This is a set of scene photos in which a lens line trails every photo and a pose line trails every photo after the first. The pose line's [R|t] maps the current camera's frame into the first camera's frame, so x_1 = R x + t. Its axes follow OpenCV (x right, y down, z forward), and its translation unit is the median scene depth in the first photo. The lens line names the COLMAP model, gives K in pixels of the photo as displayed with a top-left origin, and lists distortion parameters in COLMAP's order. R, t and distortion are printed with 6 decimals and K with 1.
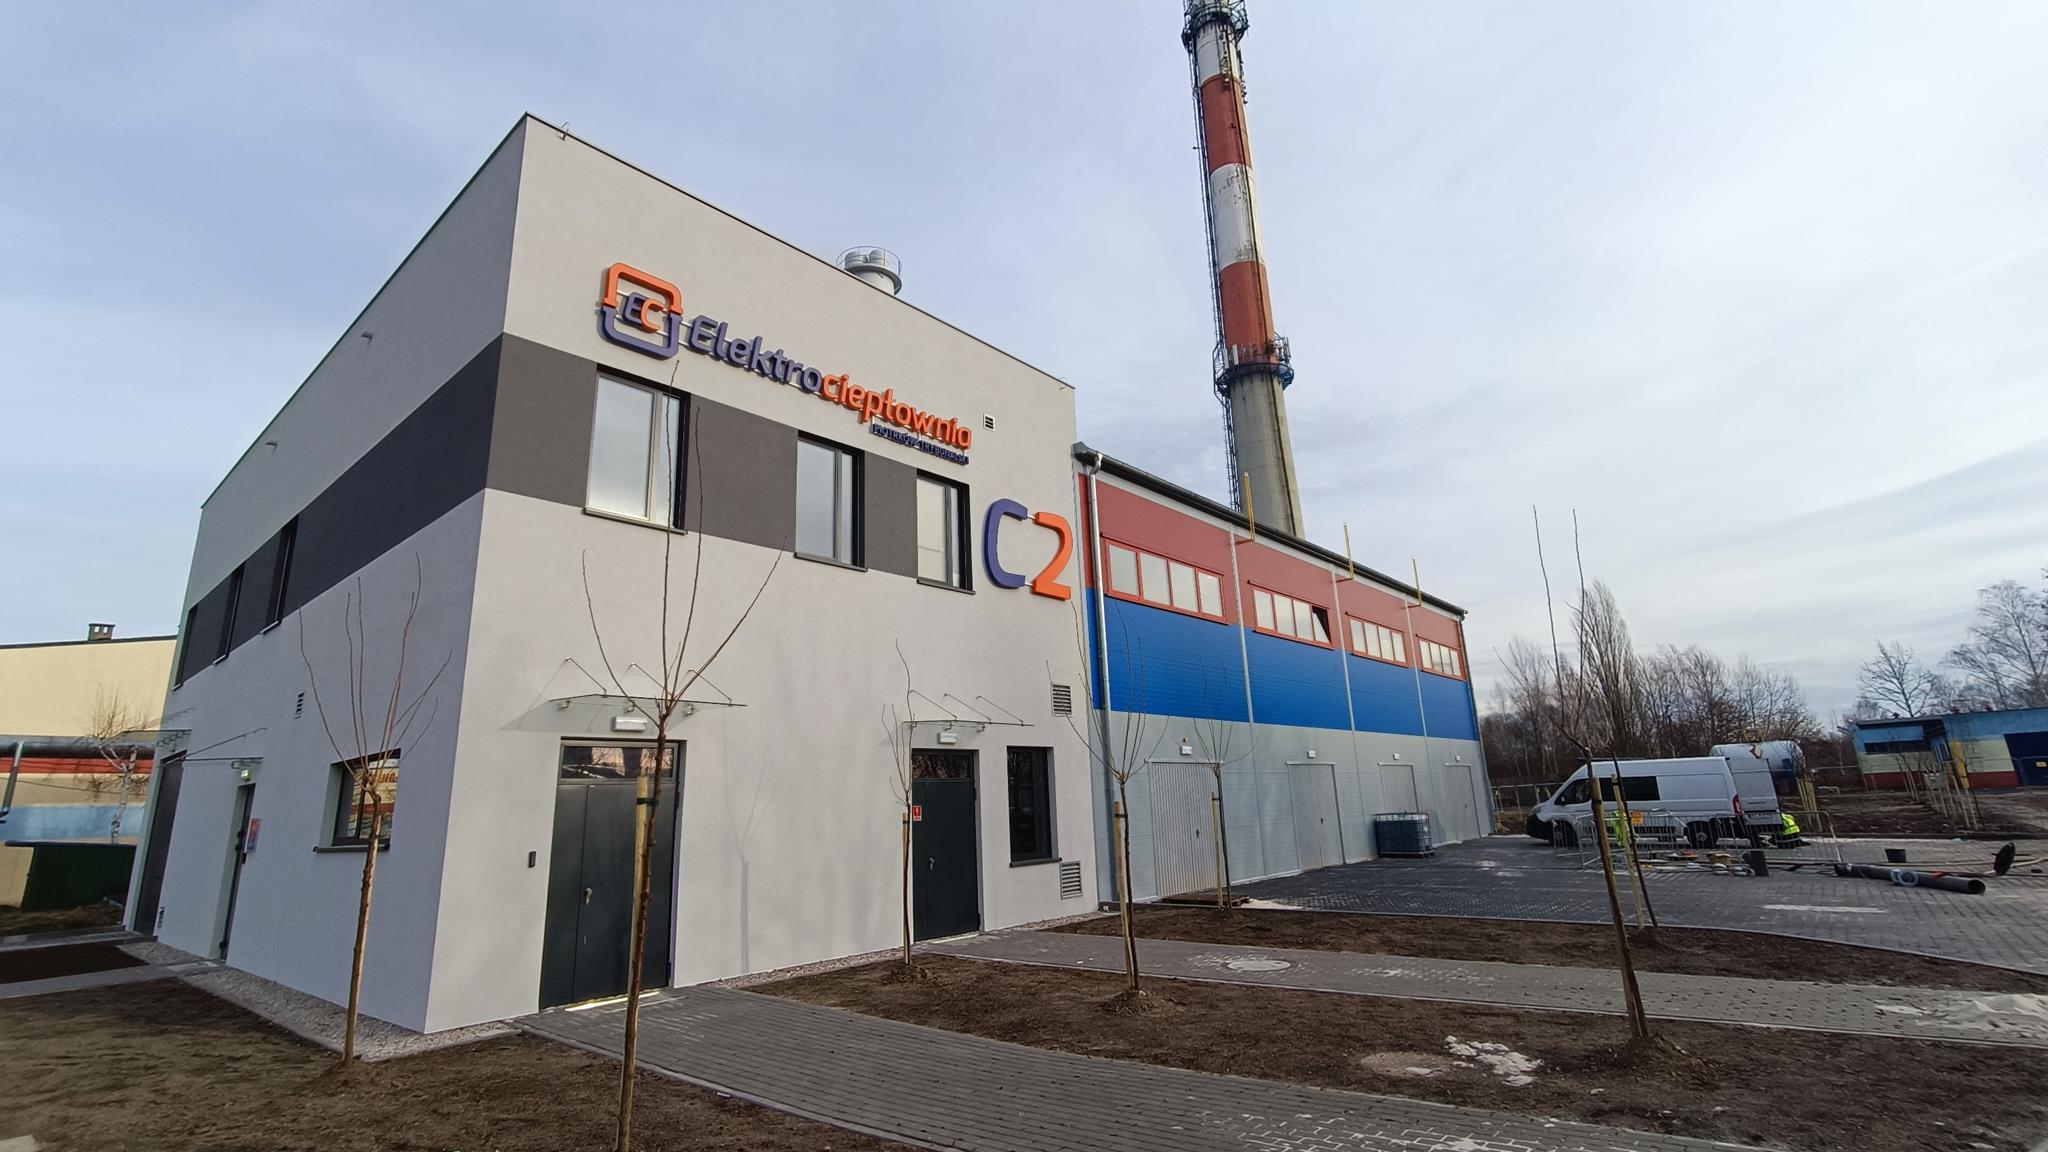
lens RADIAL K [[912.2, 0, 1024.7], [0, 912.2, 567.1], [0, 0, 1]] dist [-0.025099, 0.018027]
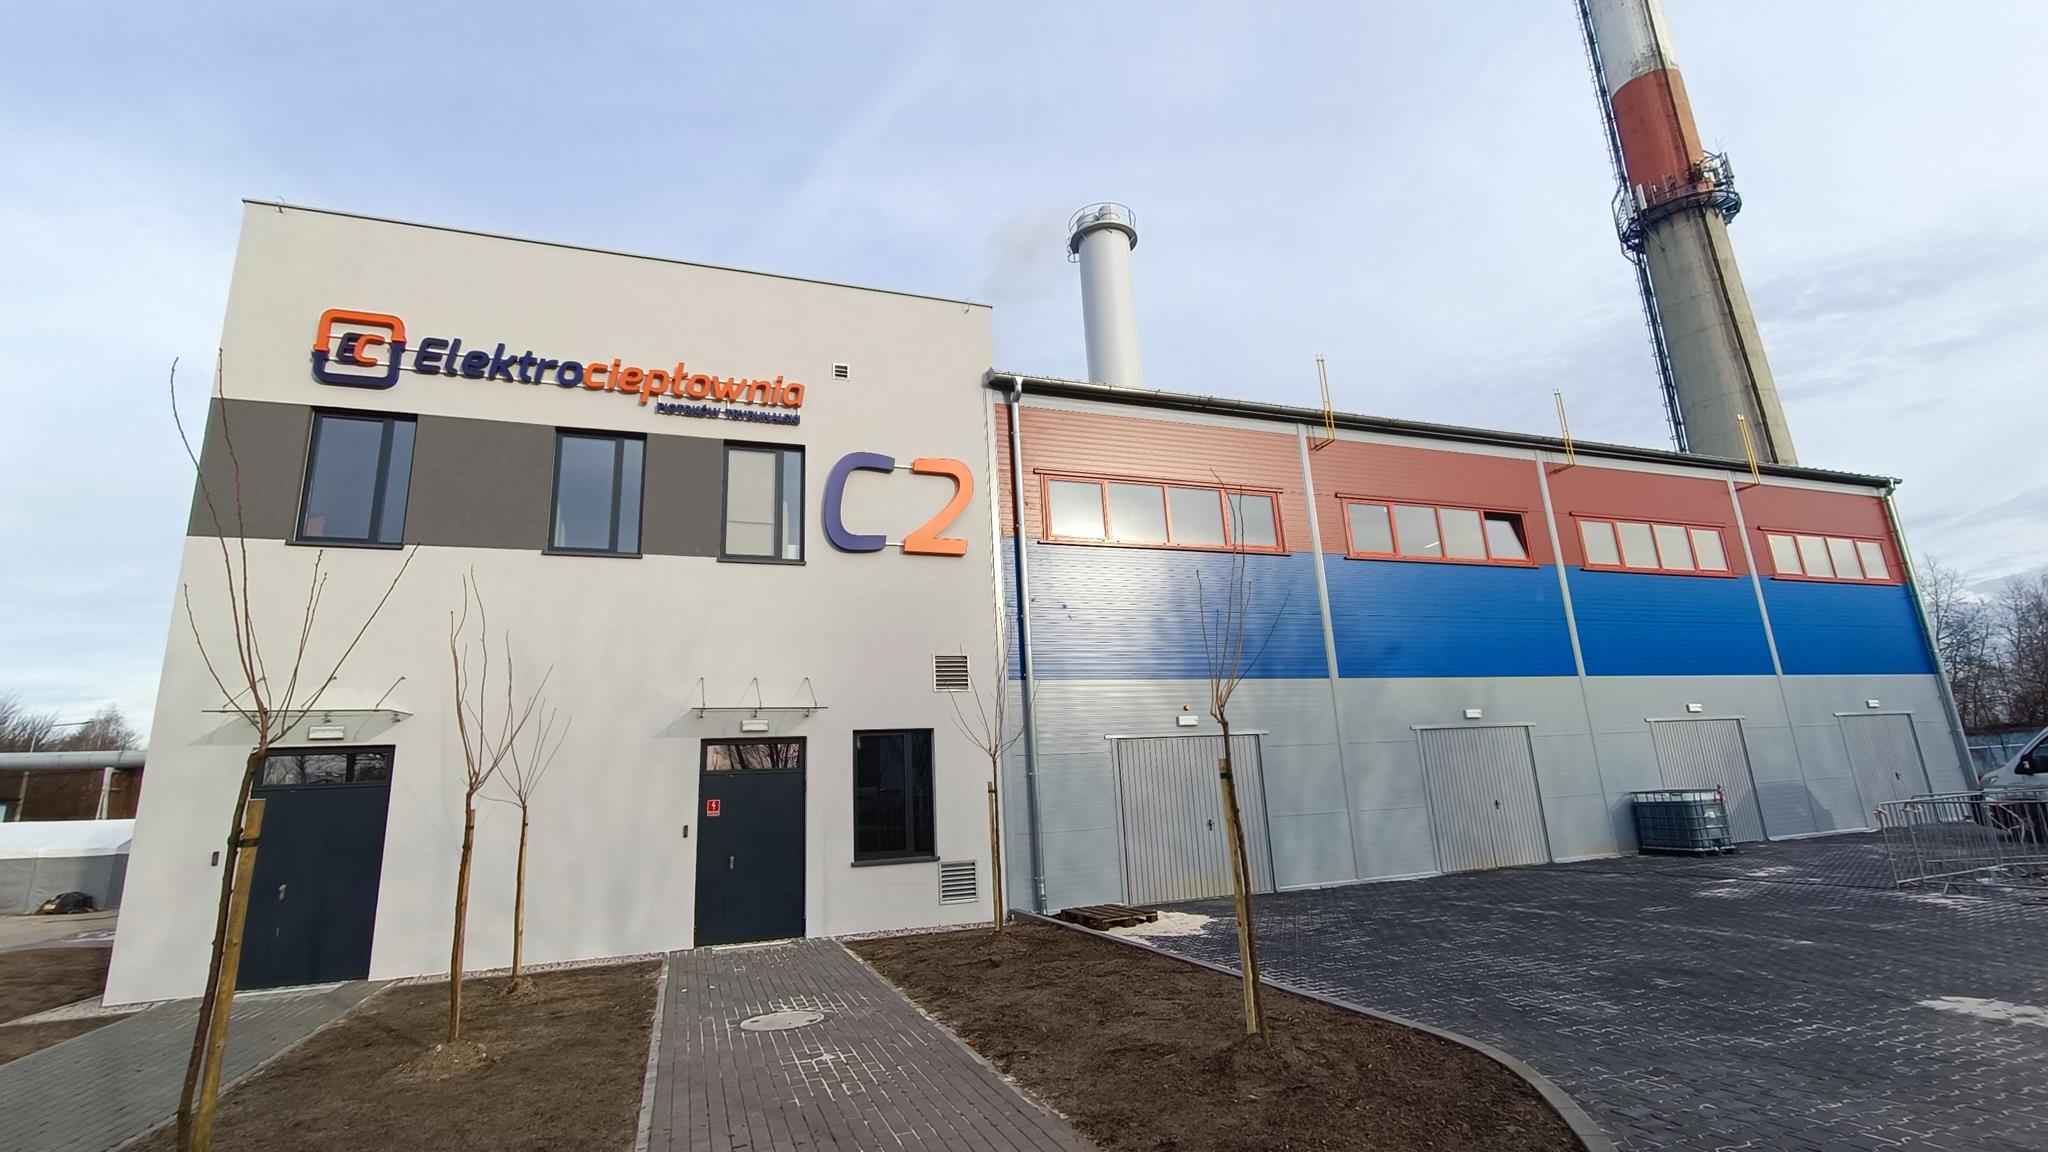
lens RADIAL K [[912.2, 0, 1024.7], [0, 912.2, 567.1], [0, 0, 1]] dist [-0.025099, 0.018027]
pose [[0.878119, -0.120268, -0.463079, 0.527168], [0.135778, 0.990739, 0.000162, 0.058252], [0.458771, -0.063018, 0.886317, 0.285484]]
